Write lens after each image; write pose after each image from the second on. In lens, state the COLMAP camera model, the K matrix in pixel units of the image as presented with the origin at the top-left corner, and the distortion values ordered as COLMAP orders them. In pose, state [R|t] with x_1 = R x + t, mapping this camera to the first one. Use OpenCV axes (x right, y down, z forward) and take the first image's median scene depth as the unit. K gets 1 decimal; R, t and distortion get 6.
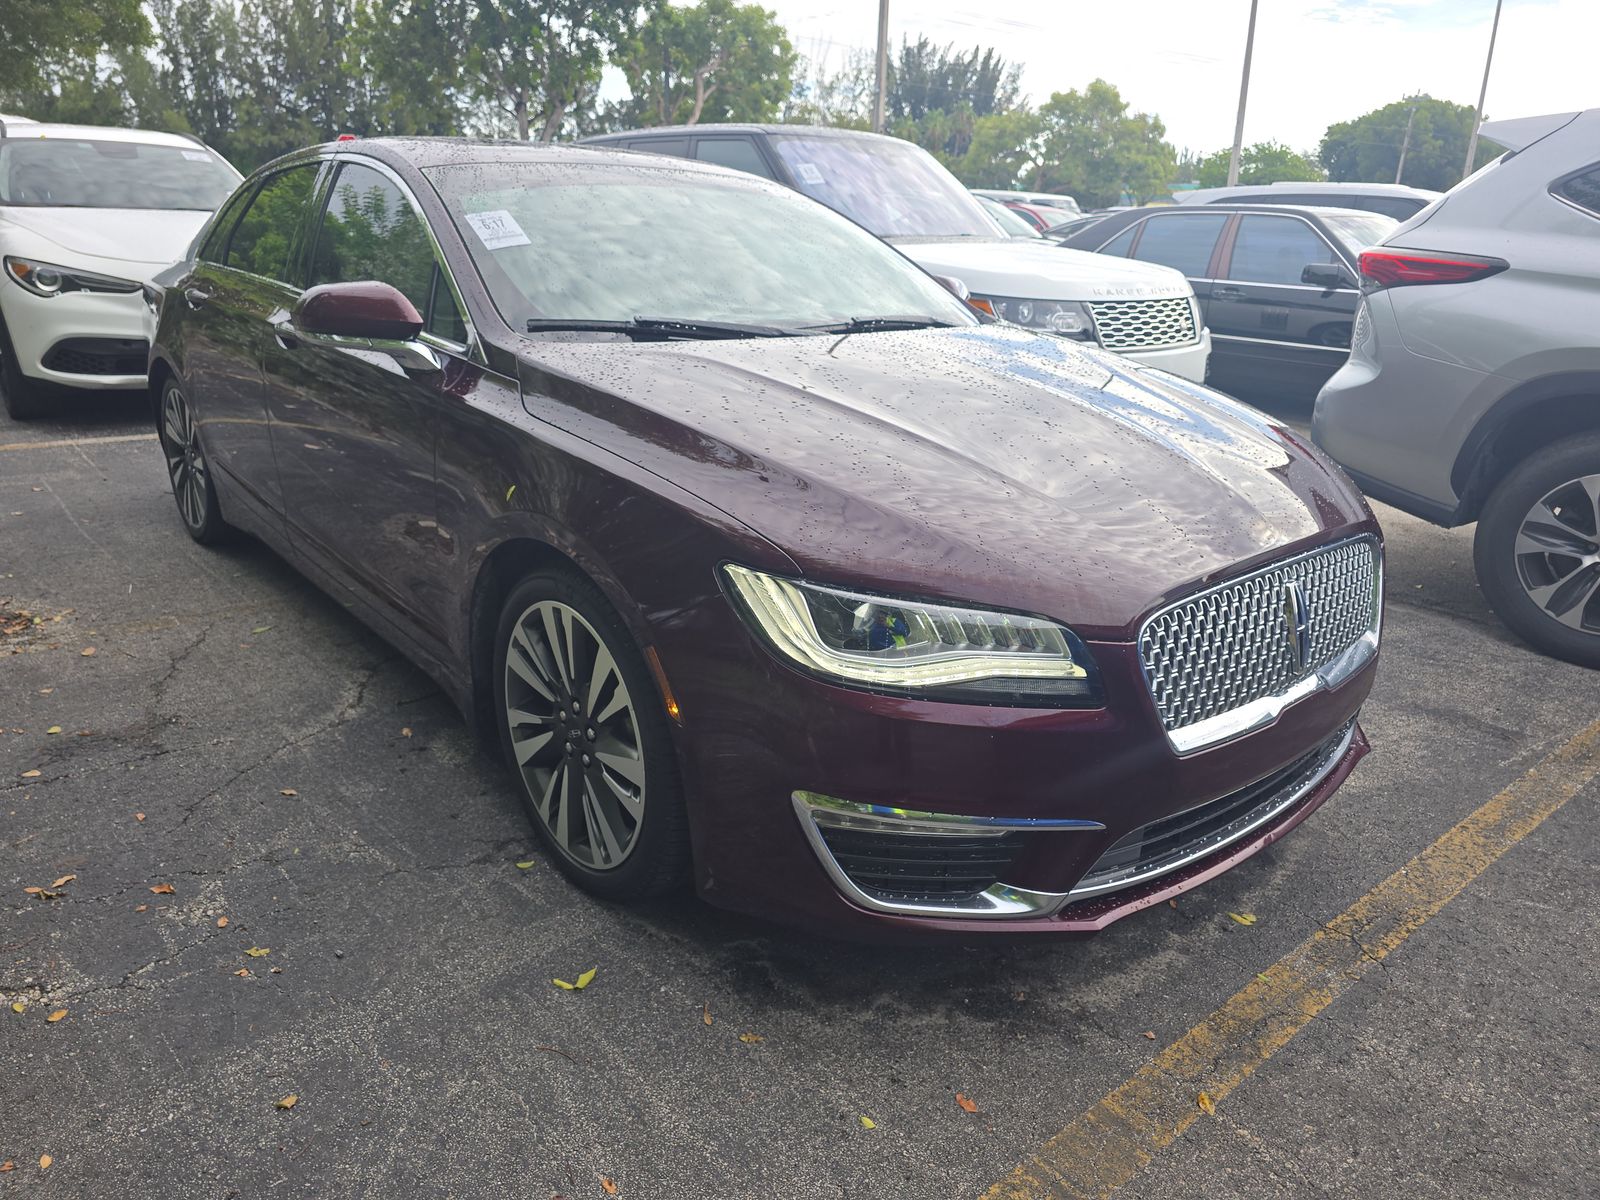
lens RADIAL K [[1069.2, 0, 799.4], [0, 1069.2, 593.1], [0, 0, 1]] dist [0.036723, -0.039756]
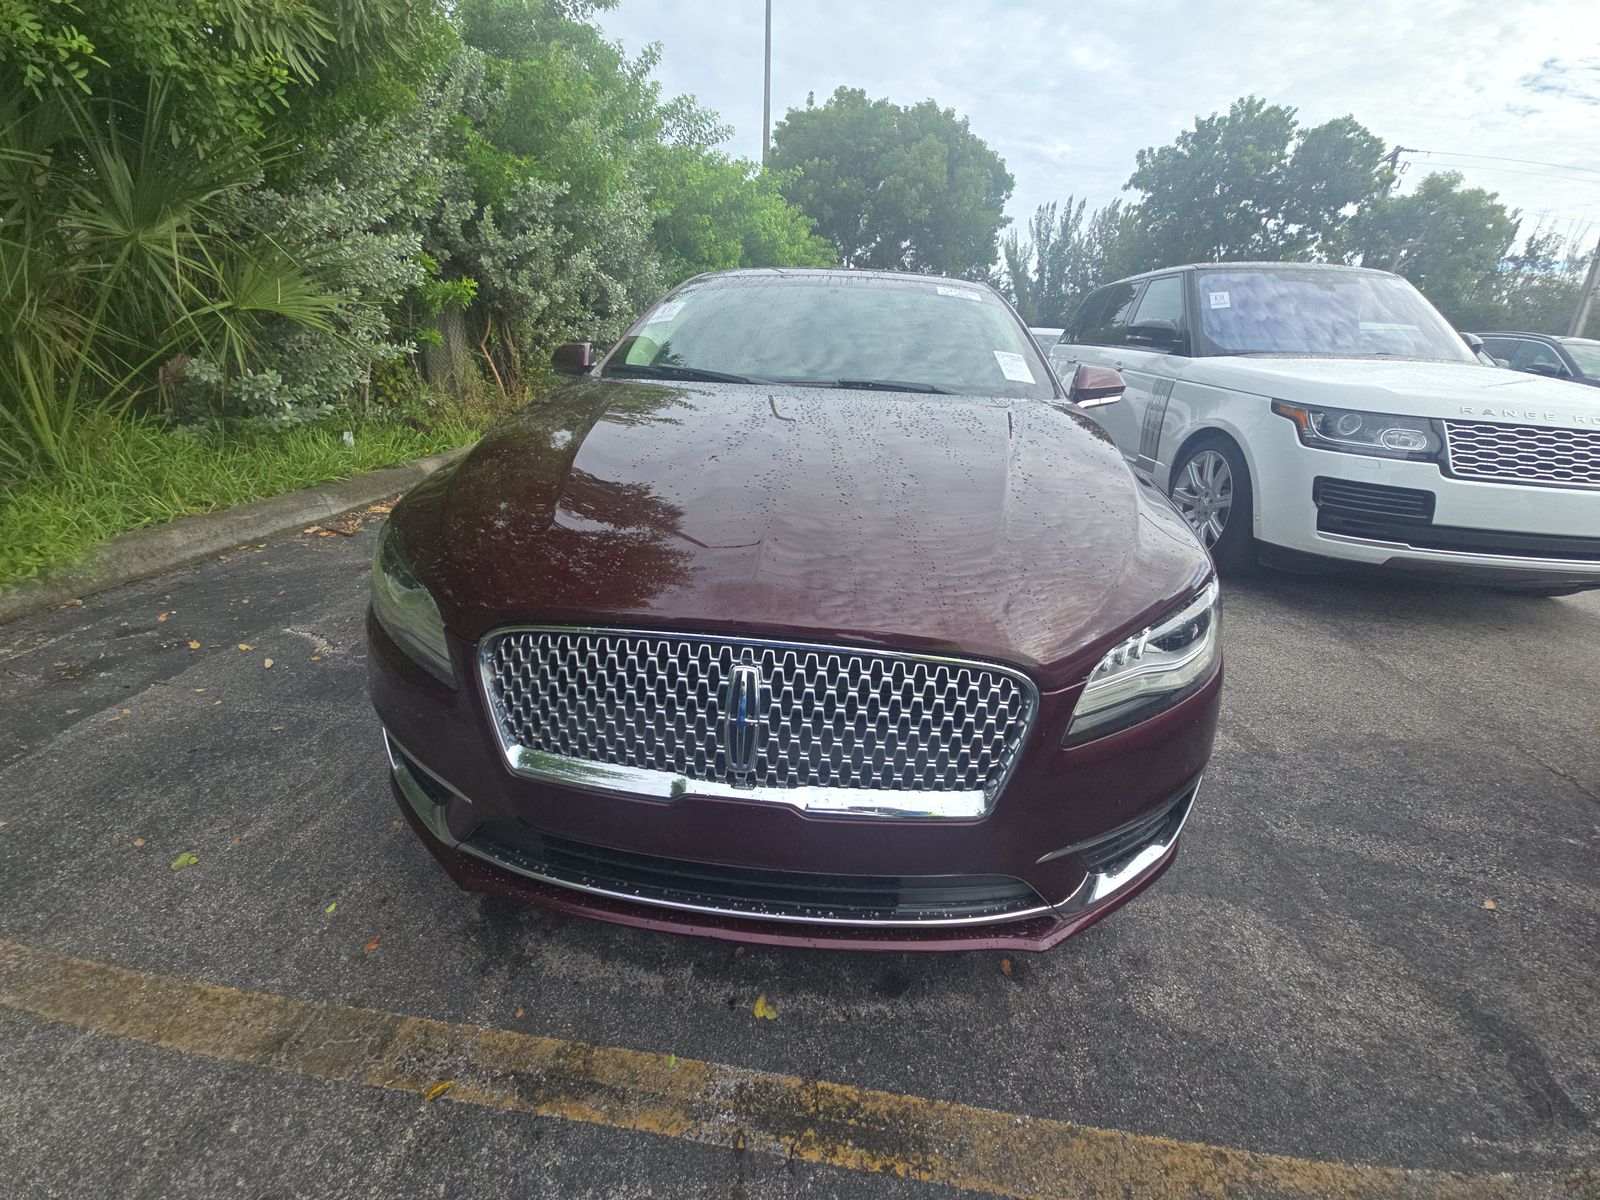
lens RADIAL K [[635.7, 0, 797.0], [0, 635.7, 616.4], [0, 0, 1]] dist [-0.003249, -0.001501]
pose [[0.693091, 0.285164, -0.662047, 0.738802], [-0.258293, 0.955686, 0.141238, -0.114591], [0.672985, 0.073111, 0.736034, 0.621110]]
